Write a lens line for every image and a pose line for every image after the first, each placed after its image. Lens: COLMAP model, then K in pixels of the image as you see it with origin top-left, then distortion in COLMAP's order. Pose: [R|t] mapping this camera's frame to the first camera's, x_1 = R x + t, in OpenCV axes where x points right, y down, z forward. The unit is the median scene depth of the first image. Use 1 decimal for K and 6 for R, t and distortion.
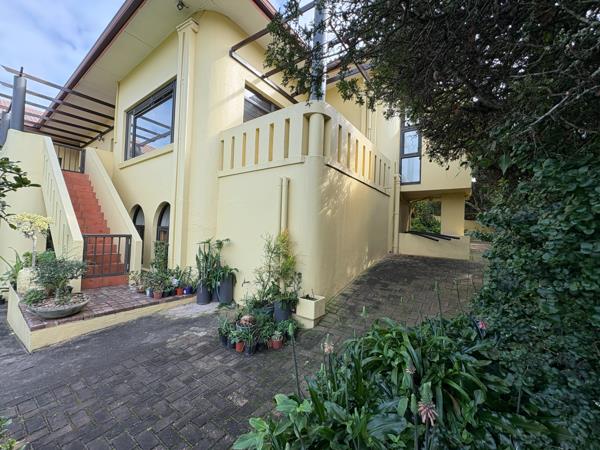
lens RADIAL K [[239.5, 0, 299.2], [0, 239.5, 225.4], [0, 0, 1]] dist [-0.000891, 0.000134]
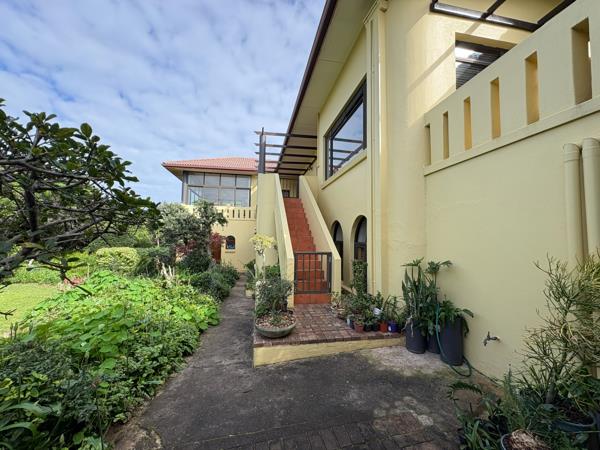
lens RADIAL K [[239.5, 0, 299.2], [0, 239.5, 225.4], [0, 0, 1]] dist [-0.000891, 0.000134]
pose [[0.722949, -0.062287, -0.688088, -0.127695], [0.031034, 0.997850, -0.057722, -0.019098], [0.690204, 0.020376, 0.723328, 0.217435]]
